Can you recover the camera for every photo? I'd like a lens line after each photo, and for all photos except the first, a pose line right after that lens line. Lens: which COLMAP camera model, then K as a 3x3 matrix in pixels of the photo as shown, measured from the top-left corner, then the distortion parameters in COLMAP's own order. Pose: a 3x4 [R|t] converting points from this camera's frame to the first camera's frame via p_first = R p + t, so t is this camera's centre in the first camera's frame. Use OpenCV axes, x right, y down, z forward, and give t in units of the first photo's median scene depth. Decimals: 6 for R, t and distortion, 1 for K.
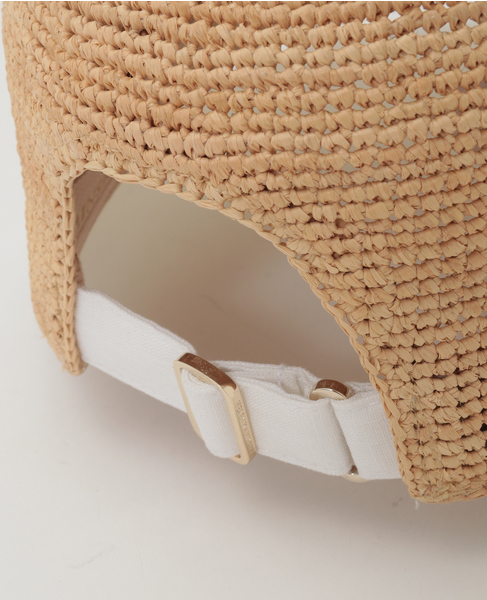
lens RADIAL K [[1151.8, 0, 243.5], [0, 1151.8, 300.0], [0, 0, 1]] dist [-0.078627, -0.076106]
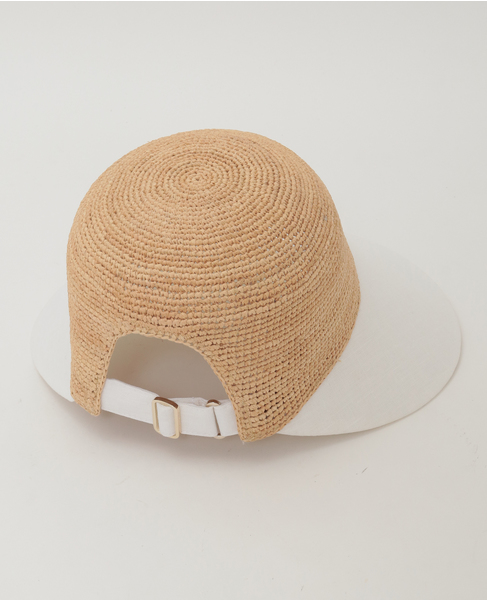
lens RADIAL K [[1151.8, 0, 243.5], [0, 1151.8, 300.0], [0, 0, 1]] dist [-0.078627, -0.076106]
pose [[0.947179, -0.062200, 0.314614, -0.837921], [0.098832, 0.989879, -0.101844, 0.139212], [-0.305095, 0.127559, 0.943740, -2.003514]]
